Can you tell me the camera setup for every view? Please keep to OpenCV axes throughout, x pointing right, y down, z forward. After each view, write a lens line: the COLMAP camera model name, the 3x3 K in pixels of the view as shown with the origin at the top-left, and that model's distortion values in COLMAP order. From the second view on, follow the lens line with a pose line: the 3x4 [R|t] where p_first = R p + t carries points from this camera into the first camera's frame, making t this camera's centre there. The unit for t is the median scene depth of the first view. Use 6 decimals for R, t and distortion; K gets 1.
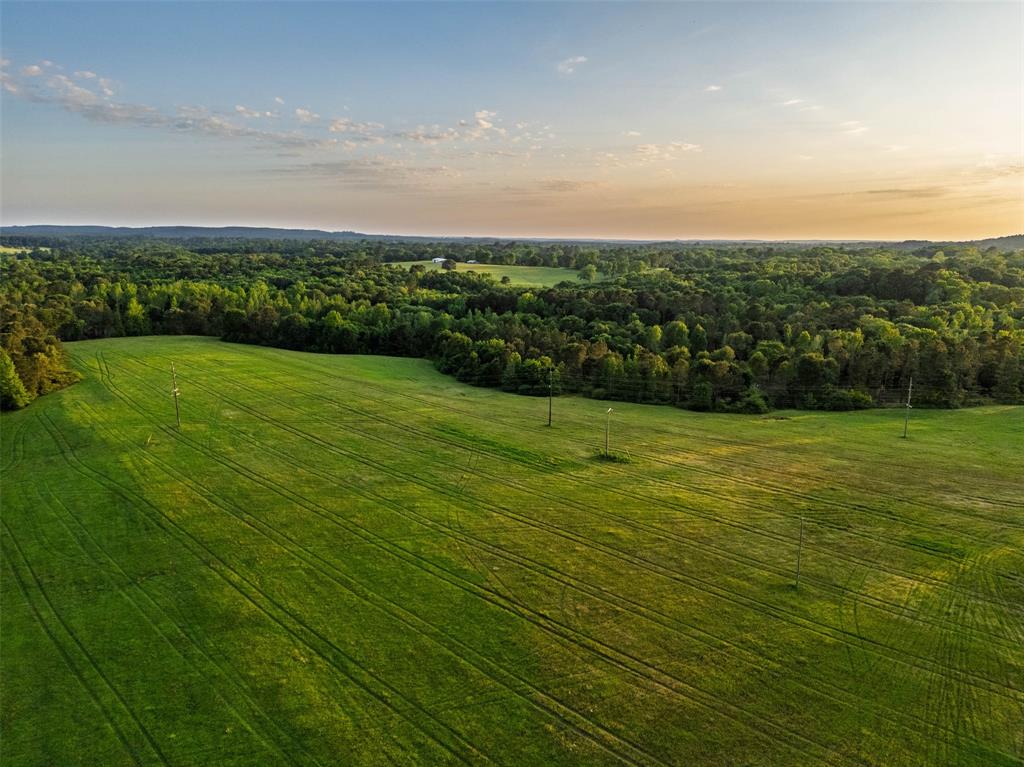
lens RADIAL K [[761.5, 0, 501.9], [0, 761.5, 402.3], [0, 0, 1]] dist [0.072222, -0.073337]
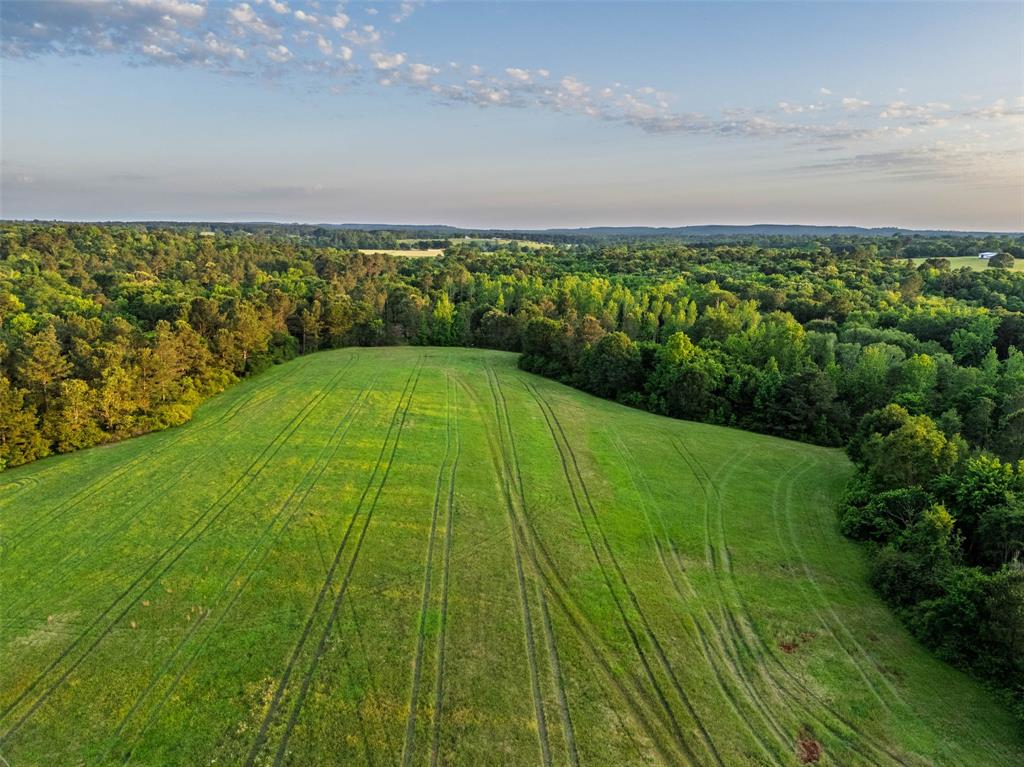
lens RADIAL K [[761.5, 0, 527.7], [0, 761.5, 342.6], [0, 0, 1]] dist [0.072222, -0.073337]
pose [[0.802498, 0.081751, -0.591028, 0.007091], [-0.126407, 0.991378, -0.034509, -0.082908], [0.583111, 0.102404, 0.805913, 0.530029]]
